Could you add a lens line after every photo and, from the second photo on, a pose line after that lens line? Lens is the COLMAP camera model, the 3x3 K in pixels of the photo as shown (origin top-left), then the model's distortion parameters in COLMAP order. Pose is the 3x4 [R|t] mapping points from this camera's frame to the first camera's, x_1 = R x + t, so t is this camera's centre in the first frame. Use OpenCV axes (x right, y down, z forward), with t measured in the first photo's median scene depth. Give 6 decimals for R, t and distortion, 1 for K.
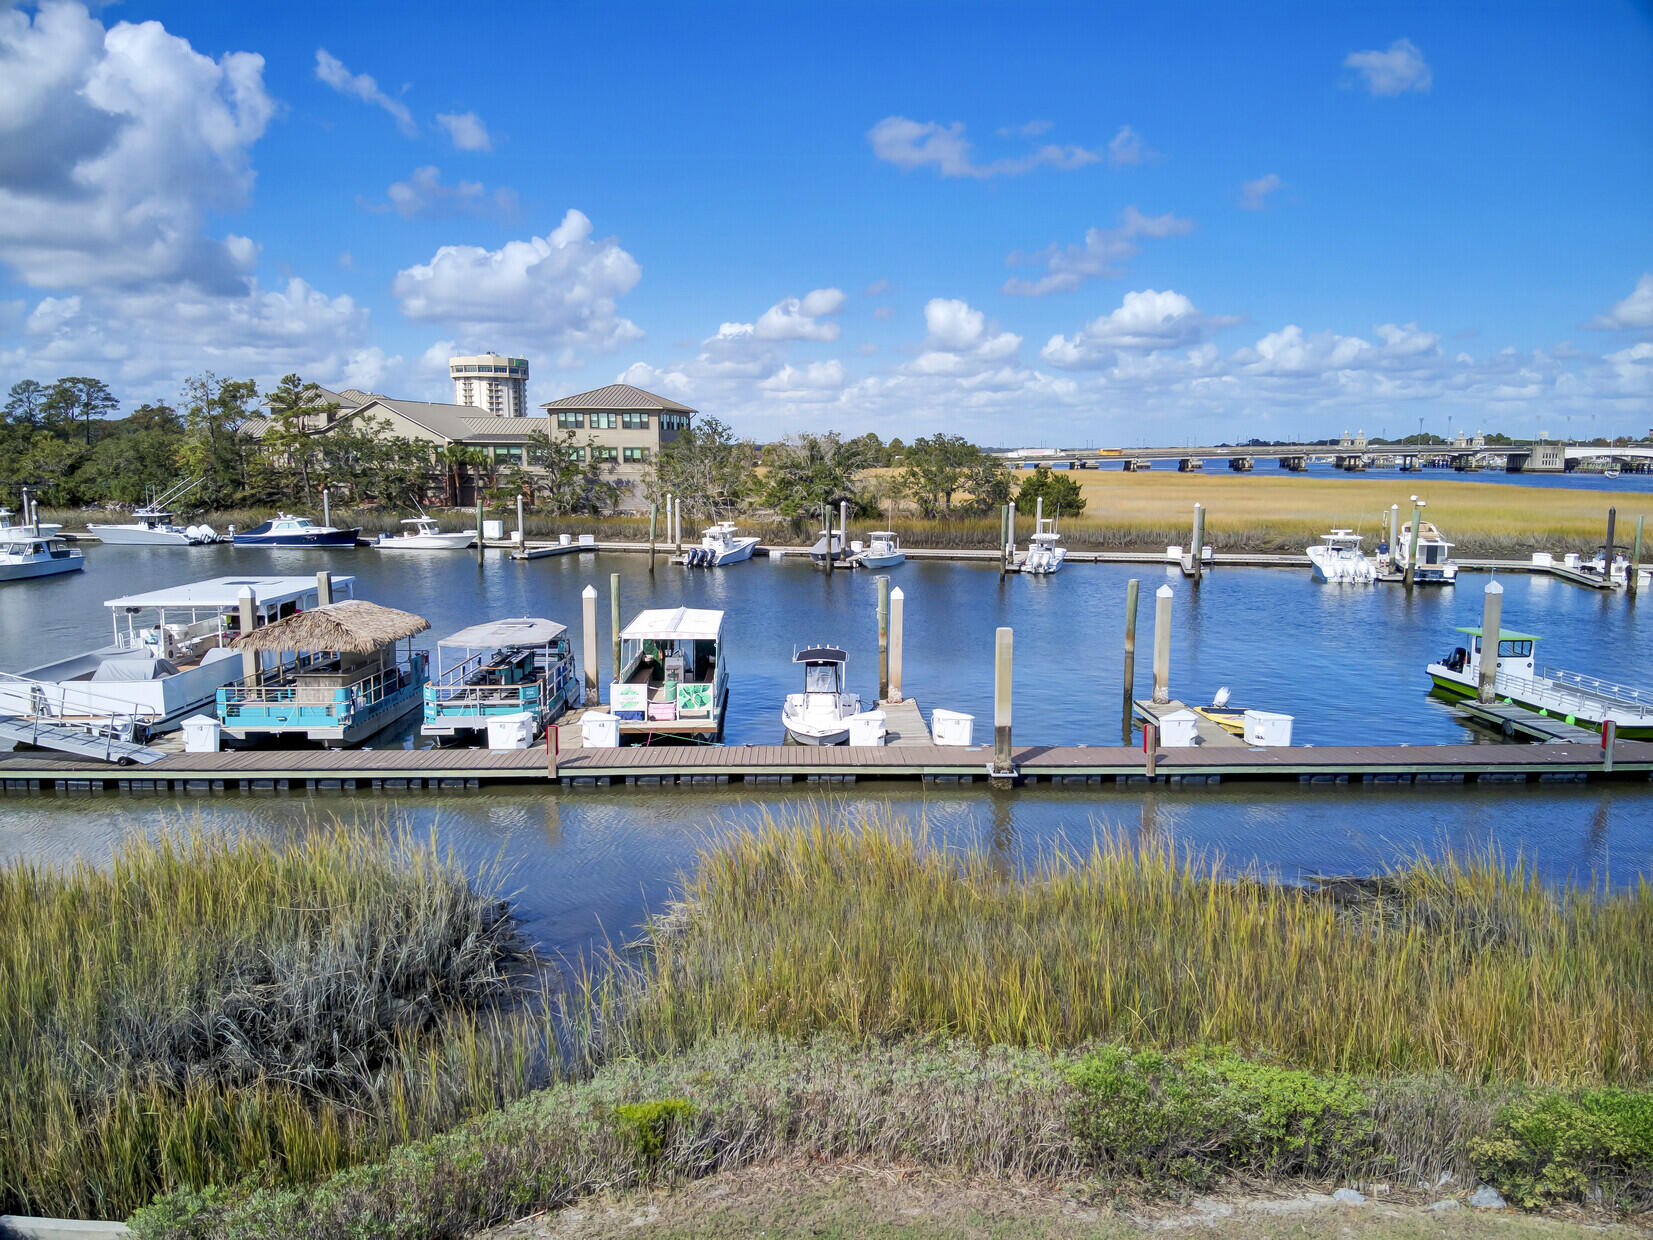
lens RADIAL K [[1198.2, 0, 822.4], [0, 1198.2, 576.9], [0, 0, 1]] dist [0.156353, -0.298178]
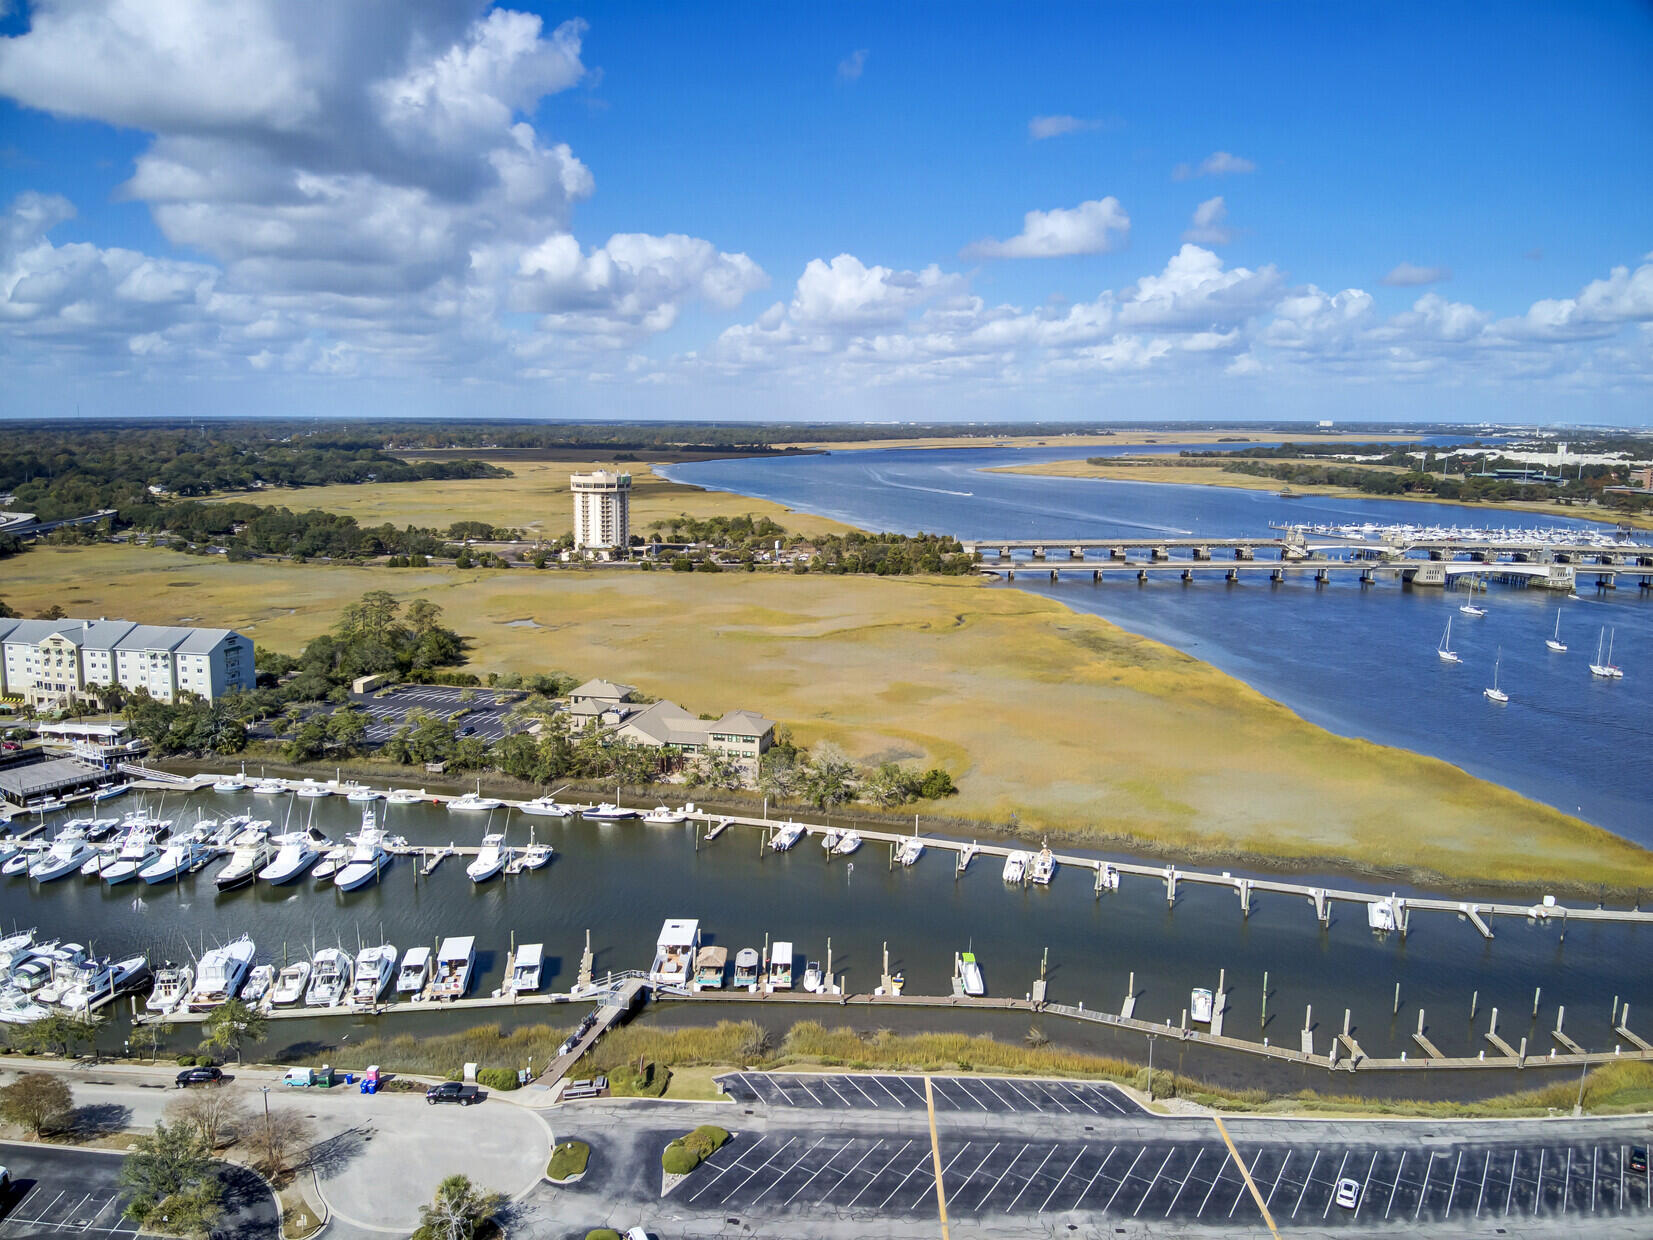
lens RADIAL K [[1198.2, 0, 822.4], [0, 1198.2, 576.9], [0, 0, 1]] dist [0.156353, -0.298178]
pose [[0.998906, 0.005252, -0.046478, 0.087470], [-0.003886, 0.999559, 0.029437, -0.561299], [0.046612, -0.029224, 0.998485, -1.302957]]
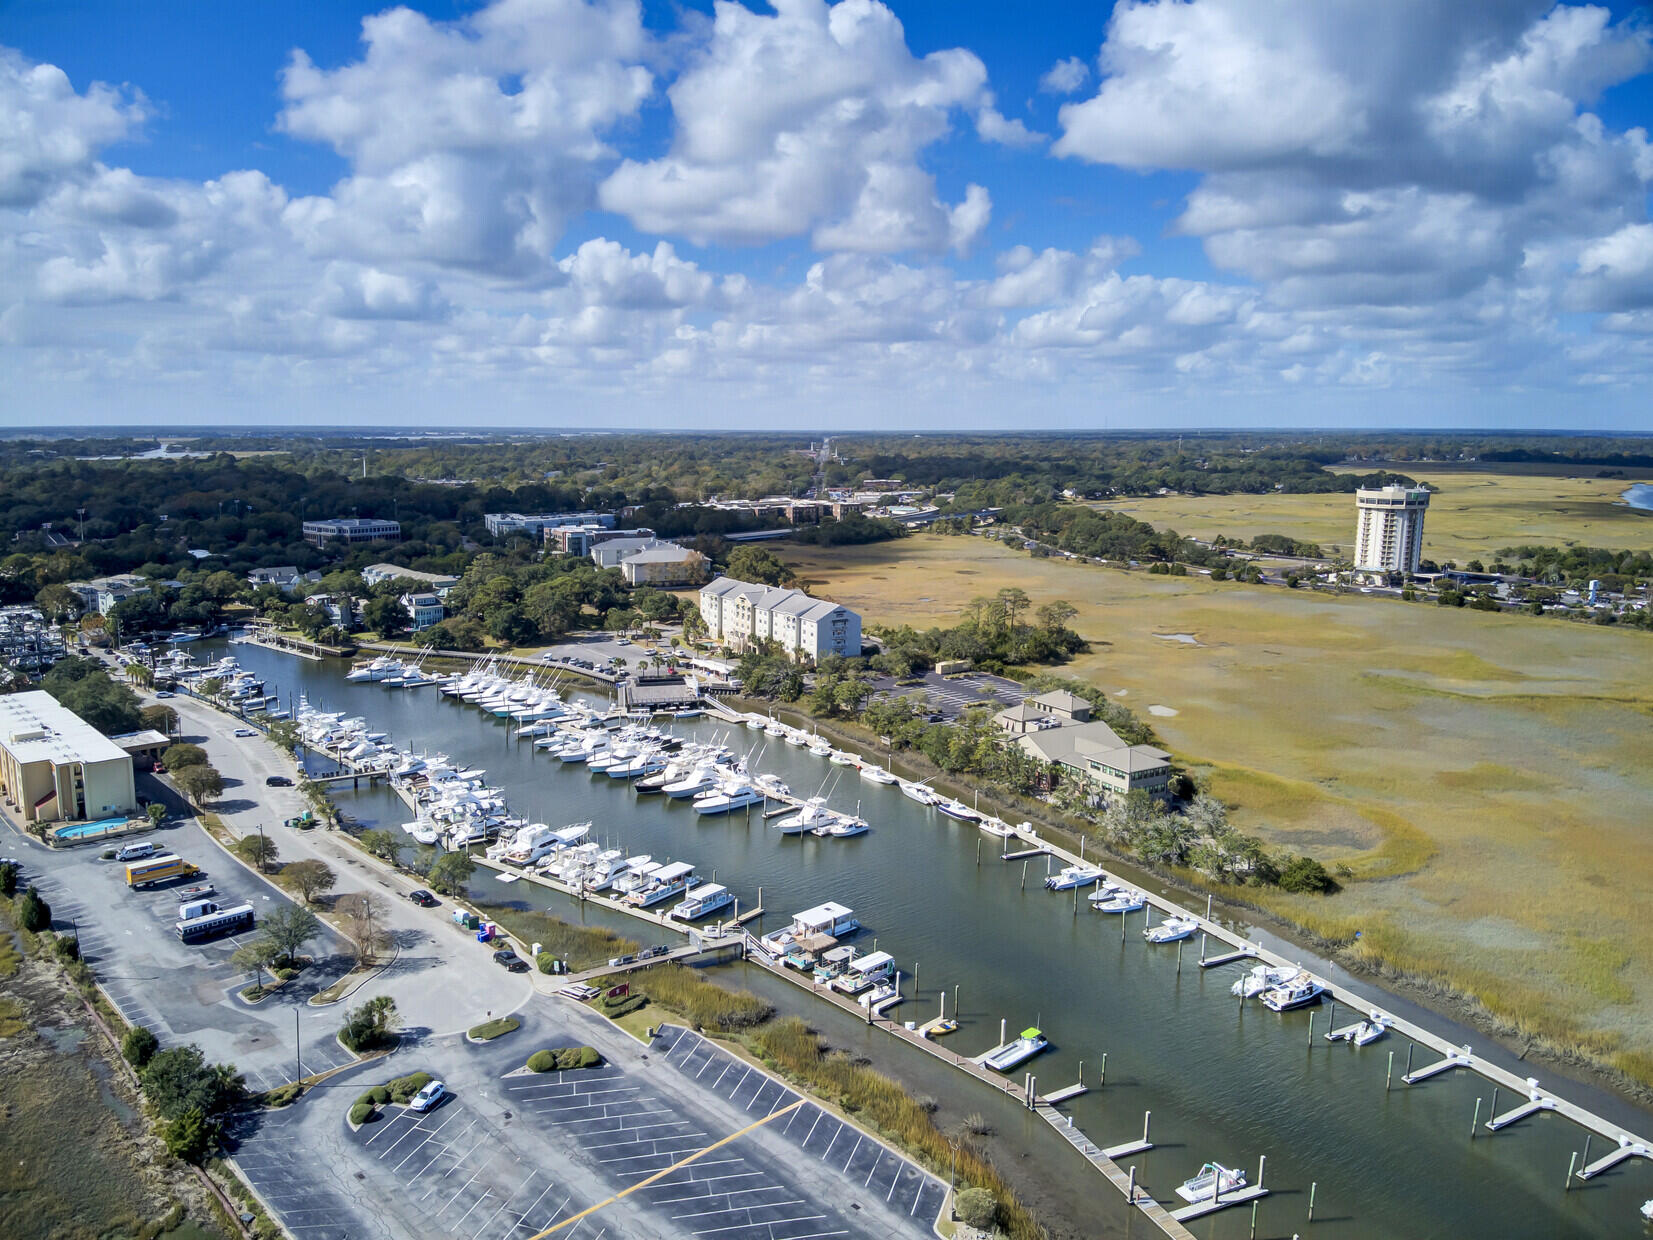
lens RADIAL K [[1198.2, 0, 822.4], [0, 1198.2, 576.9], [0, 0, 1]] dist [0.156353, -0.298178]
pose [[0.668541, 0.089682, -0.738248, 1.125523], [-0.074017, 0.995797, 0.053941, -0.612453], [0.739983, 0.018581, 0.672369, -0.838839]]
